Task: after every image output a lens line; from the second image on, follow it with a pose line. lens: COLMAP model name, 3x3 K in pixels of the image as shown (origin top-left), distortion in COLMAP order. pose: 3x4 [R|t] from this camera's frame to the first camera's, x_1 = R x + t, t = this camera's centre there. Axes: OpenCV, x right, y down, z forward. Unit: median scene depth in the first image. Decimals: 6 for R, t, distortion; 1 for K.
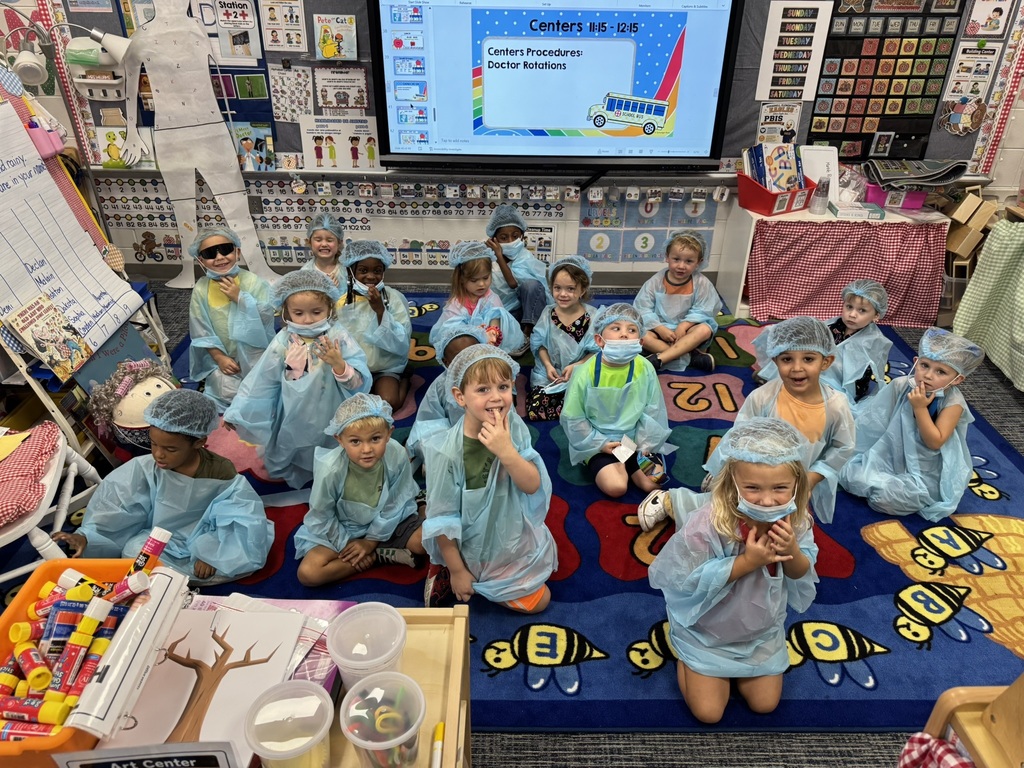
lens RADIAL K [[717.3, 0, 511.6], [0, 717.3, 389.1], [0, 0, 1]] dist [0.007168, -0.022152]
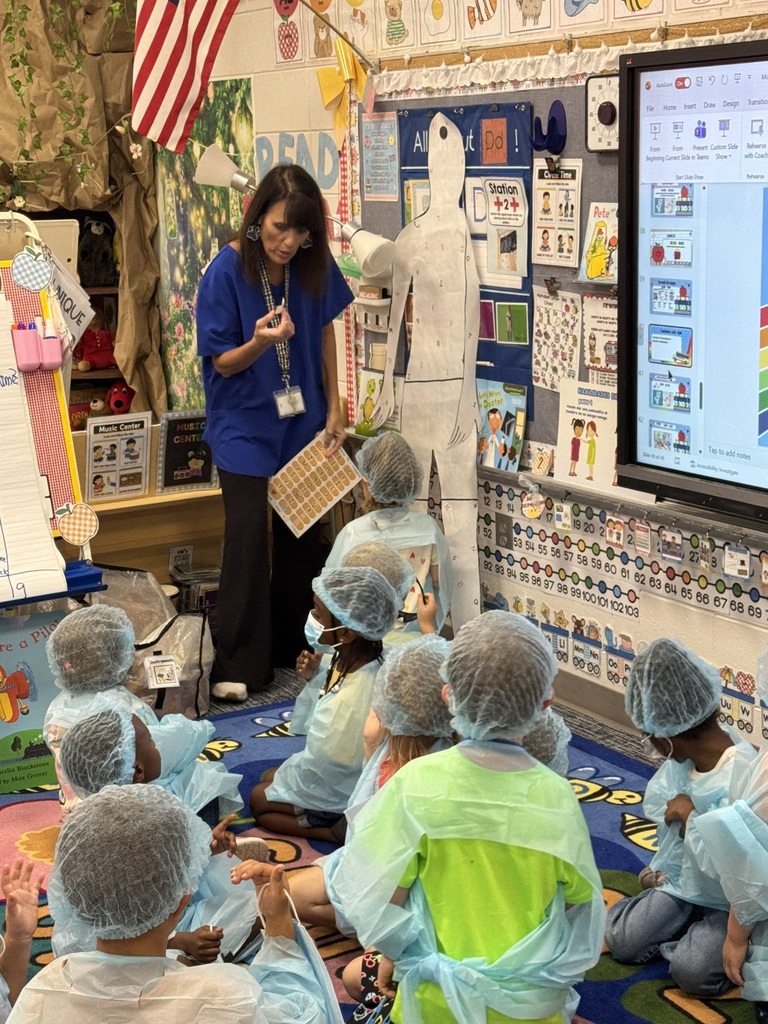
lens RADIAL K [[1753.2, 0, 387.8], [0, 1753.2, 520.0], [0, 0, 1]] dist [0.240578, 0.000000]
pose [[0.538998, 0.146070, -0.829545, 0.733321], [-0.404026, 0.908991, -0.102457, -0.105266], [0.739083, 0.390382, 0.548961, 0.241666]]
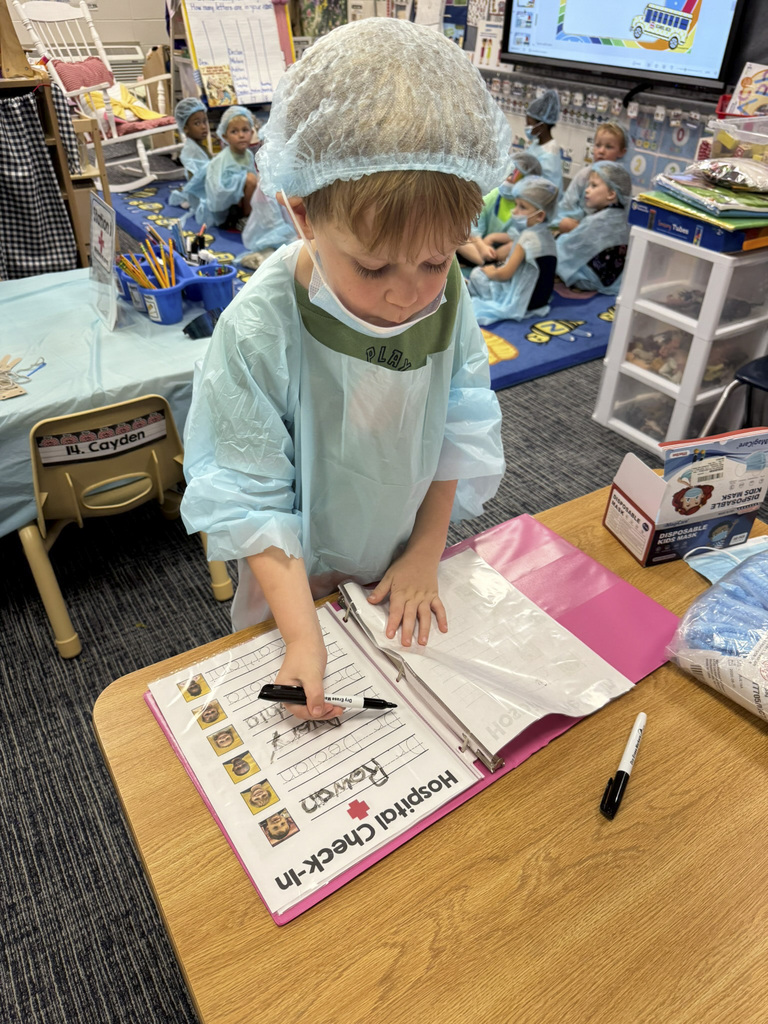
lens RADIAL K [[717.3, 0, 386.6], [0, 717.3, 516.4], [0, 0, 1]] dist [0.007168, -0.022152]
pose [[0.570655, 0.495541, -0.654822, 0.971888], [-0.433442, 0.859040, 0.272355, 0.134231], [0.697481, 0.128407, 0.705005, 0.043593]]
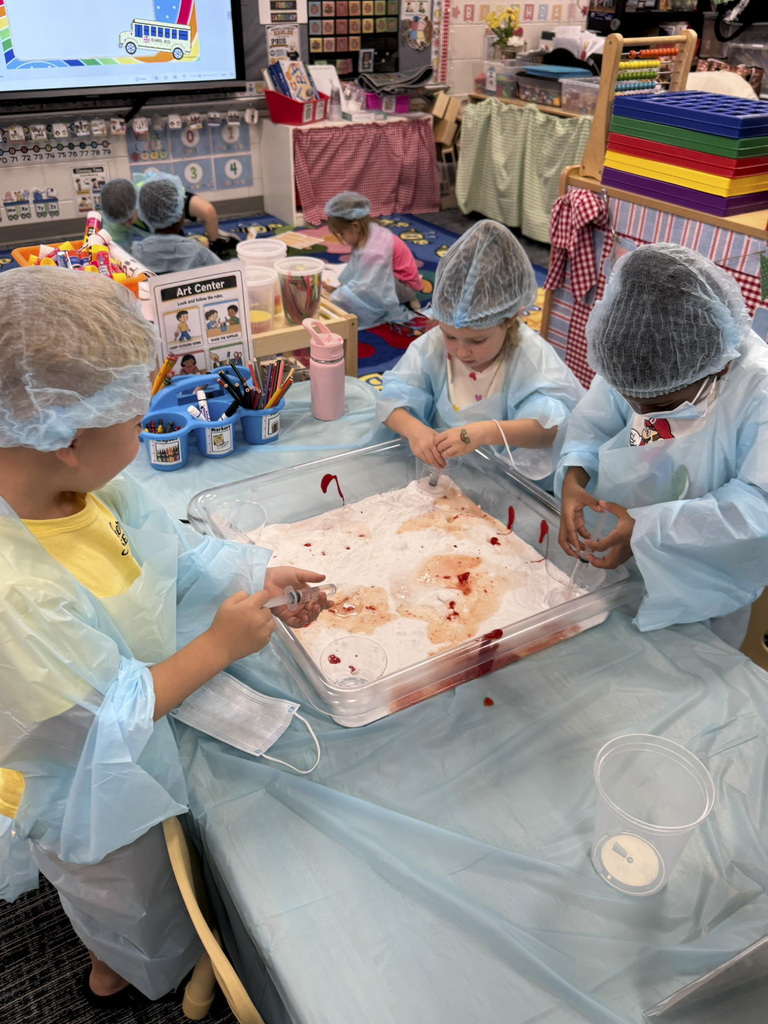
lens RADIAL K [[828.9, 0, 393.9], [0, 828.9, 504.5], [0, 0, 1]] dist [0.010686, -0.029703]
pose [[0.845447, -0.287696, 0.449946, -0.282167], [0.266194, 0.957393, 0.111980, 0.226401], [-0.462991, 0.025100, 0.886008, -0.228586]]
